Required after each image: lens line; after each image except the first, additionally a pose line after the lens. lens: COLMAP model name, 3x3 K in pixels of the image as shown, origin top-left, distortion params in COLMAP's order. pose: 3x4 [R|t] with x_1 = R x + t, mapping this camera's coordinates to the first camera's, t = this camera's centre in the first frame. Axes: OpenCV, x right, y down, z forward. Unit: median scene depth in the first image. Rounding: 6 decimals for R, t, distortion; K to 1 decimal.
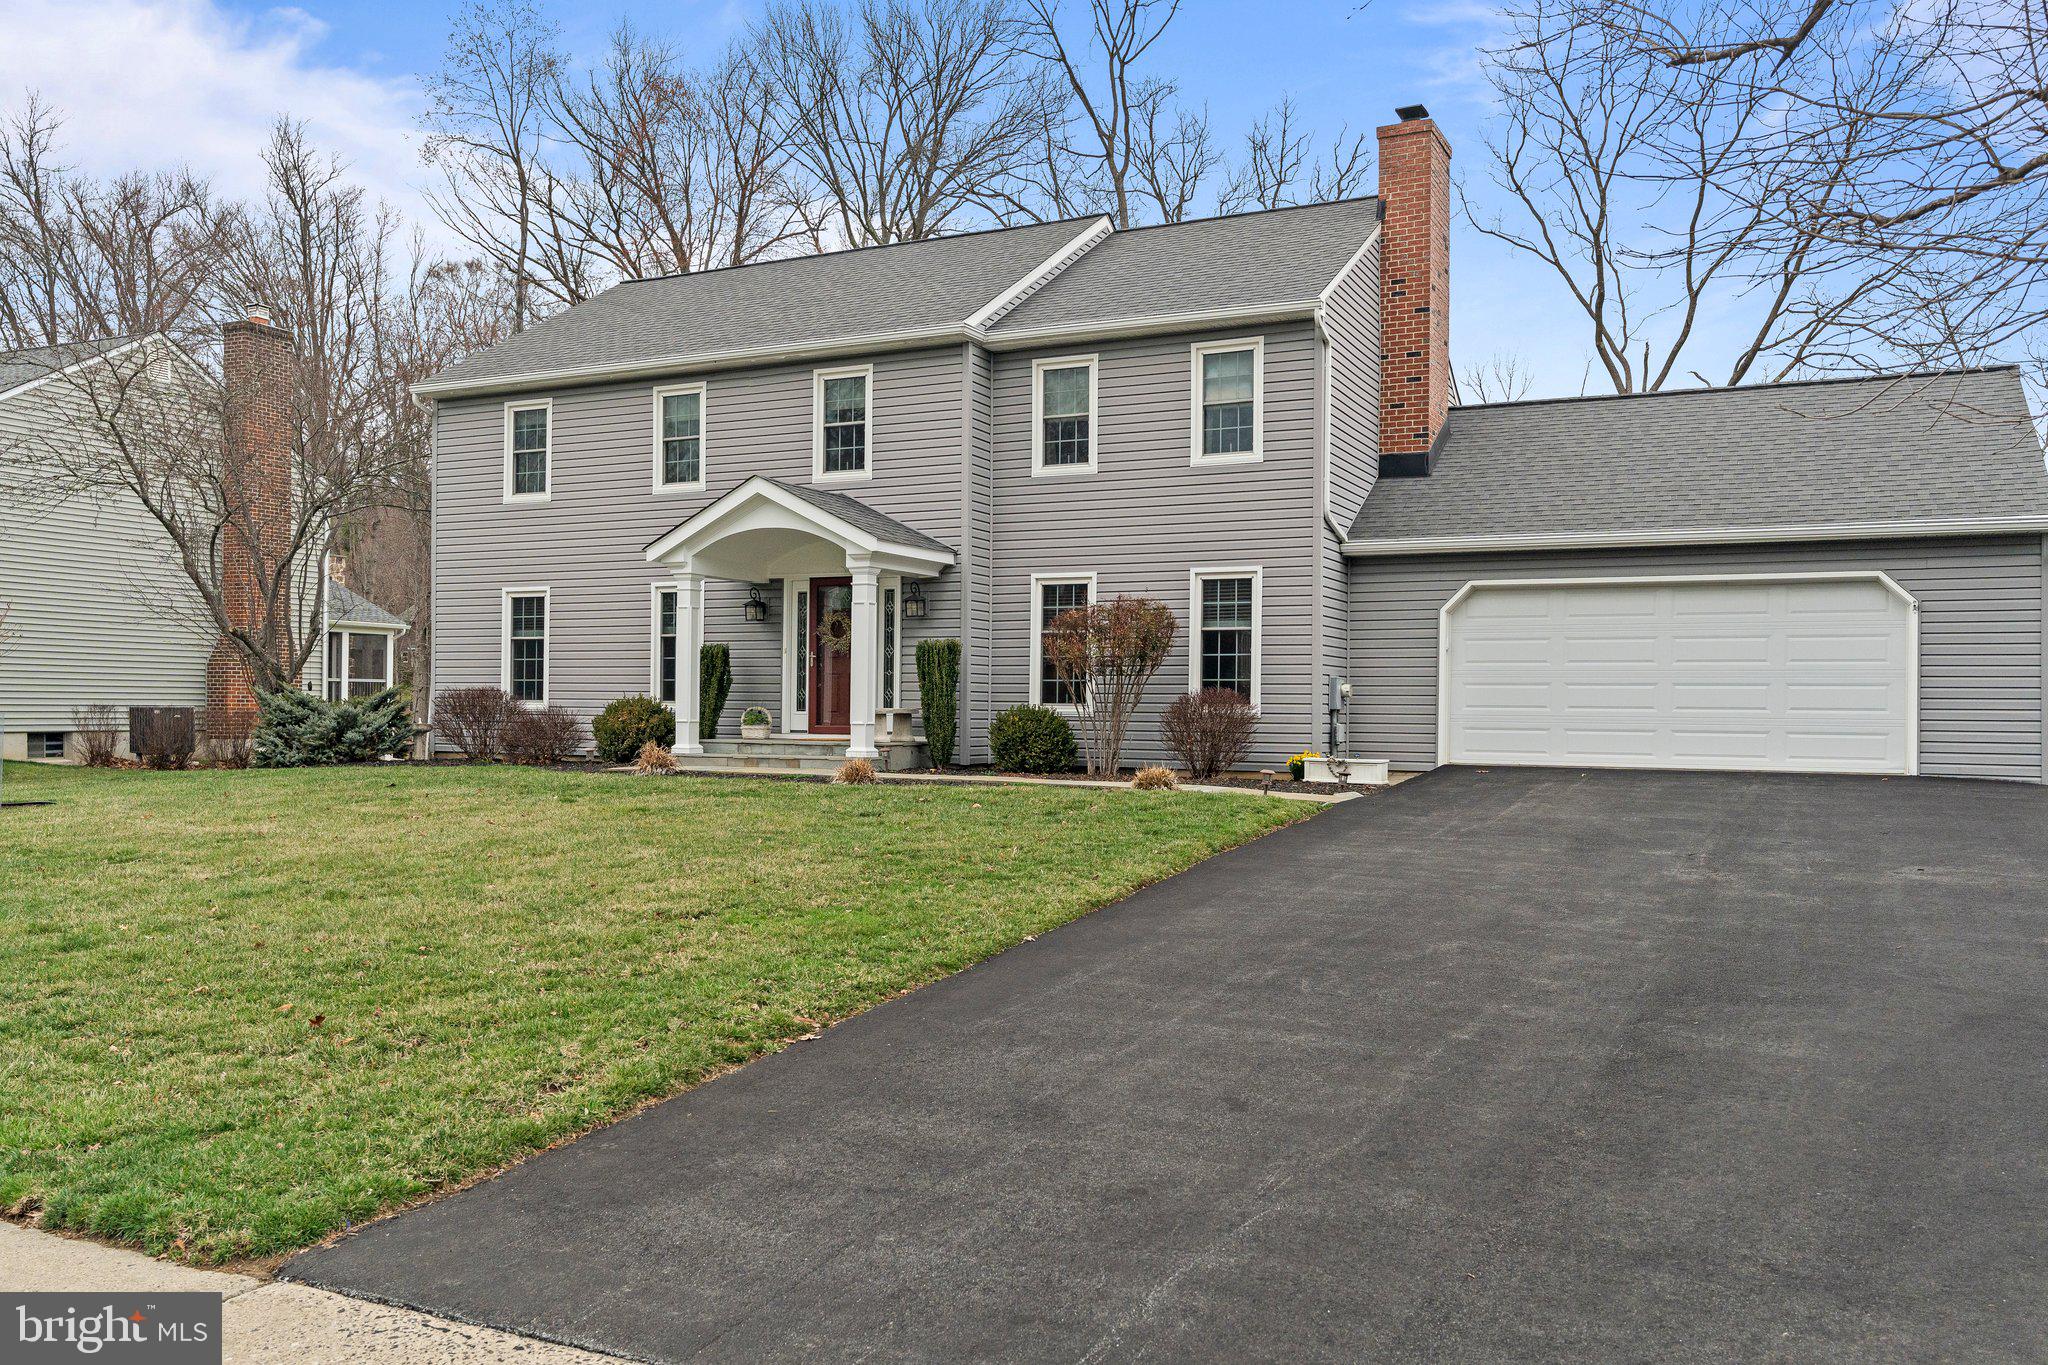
lens RADIAL K [[1597.4, 0, 1024.0], [0, 1597.4, 682.5], [0, 0, 1]] dist [-0.010142, -0.006443]
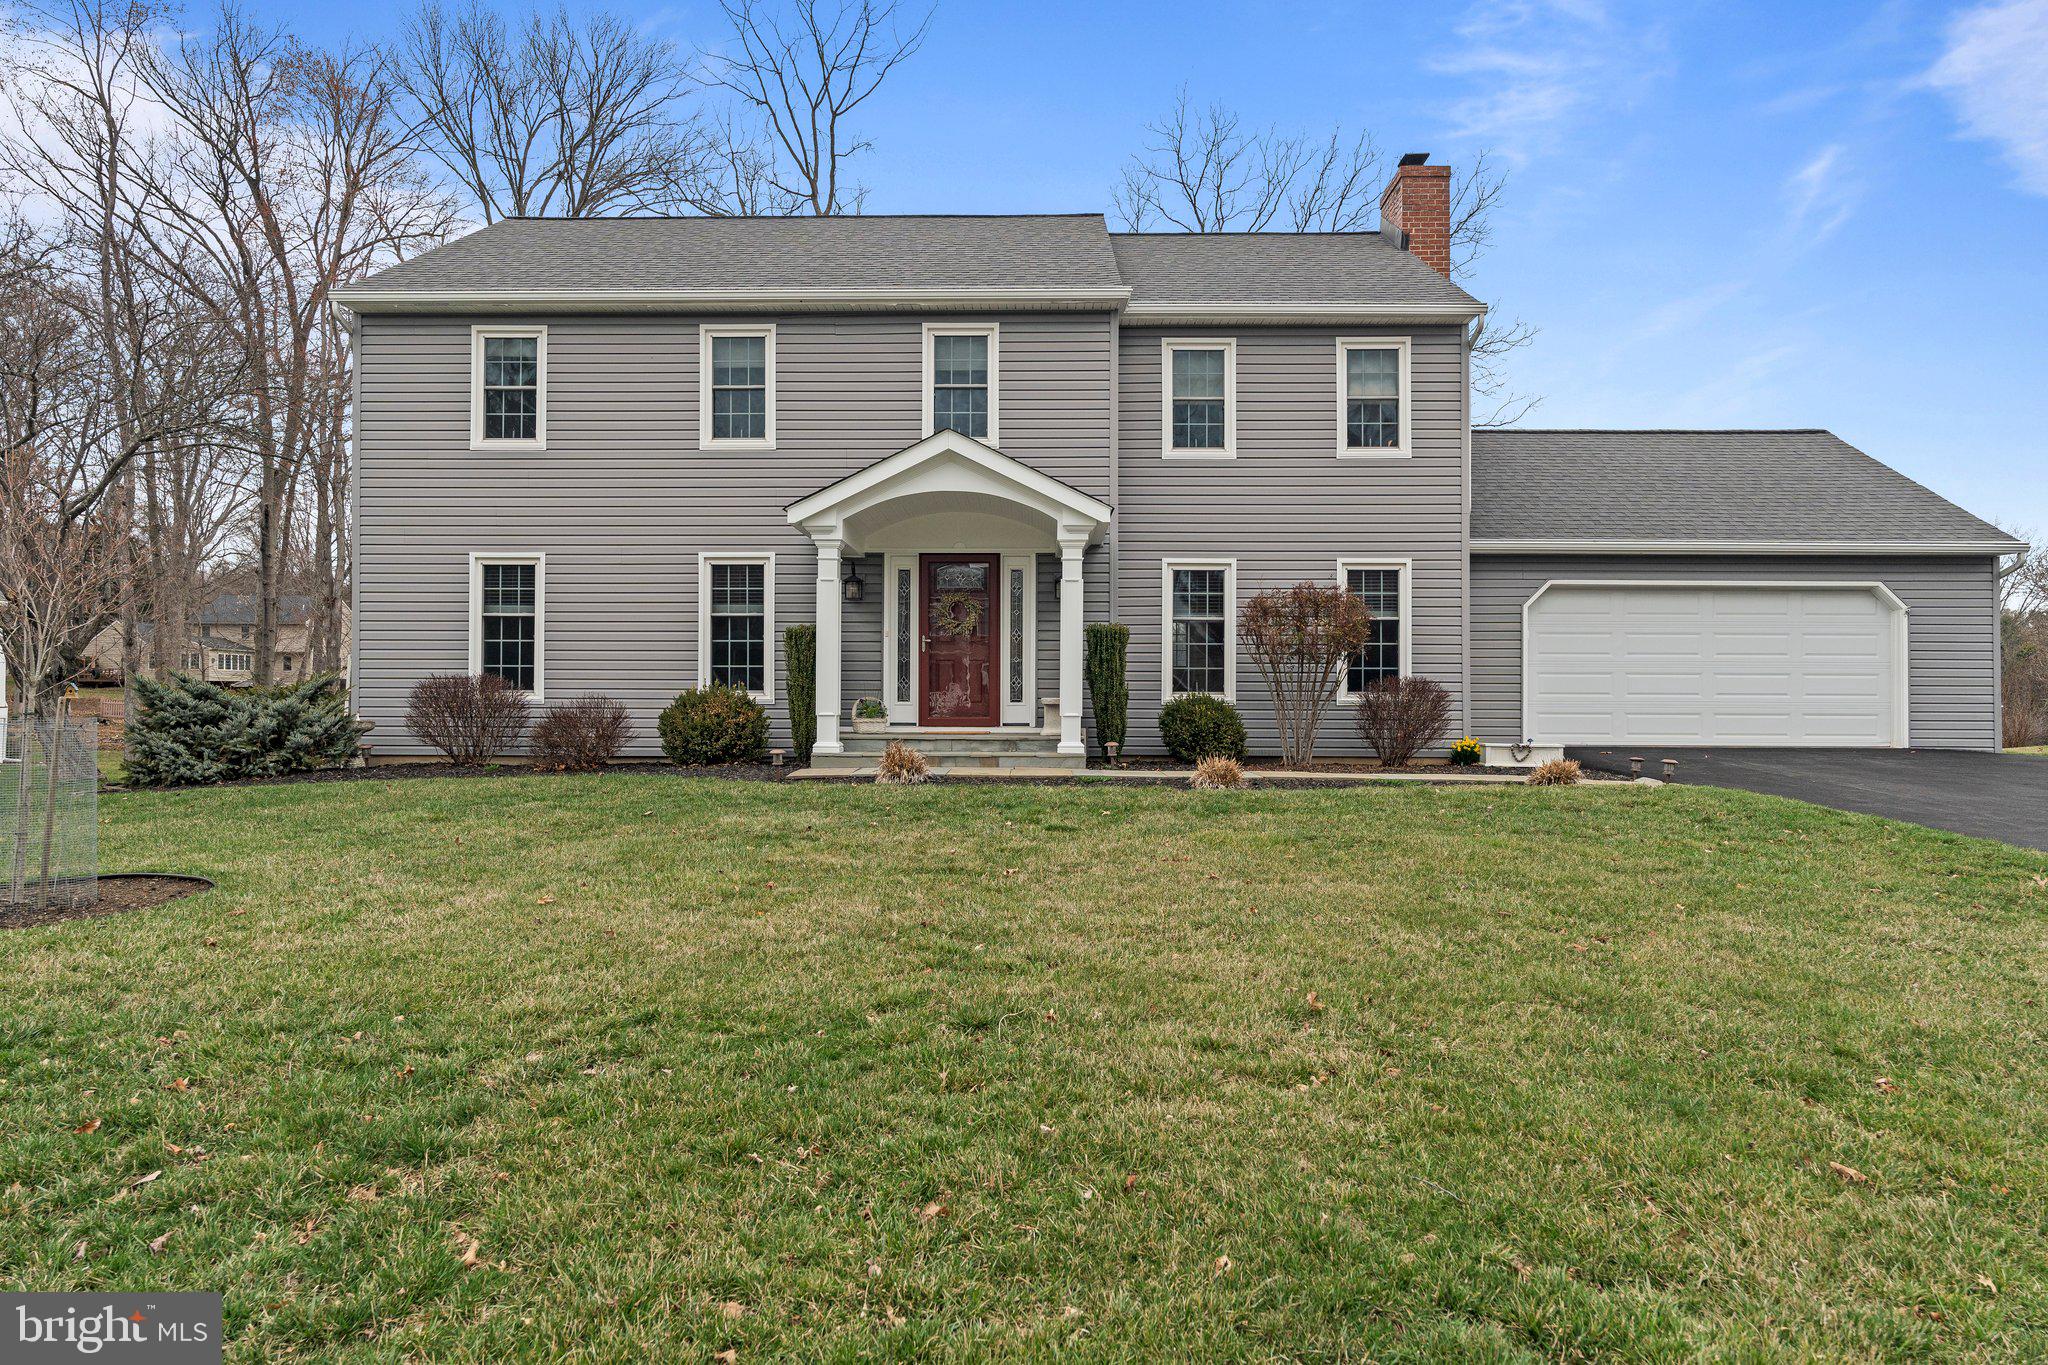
lens RADIAL K [[1227.4, 0, 1024.0], [0, 1227.4, 682.5], [0, 0, 1]] dist [-0.008515, 0.000768]
pose [[0.905560, -0.002427, 0.424211, -0.388422], [-0.003203, 0.999916, 0.012560, -0.001670], [-0.424206, -0.012732, 0.905476, 0.358274]]
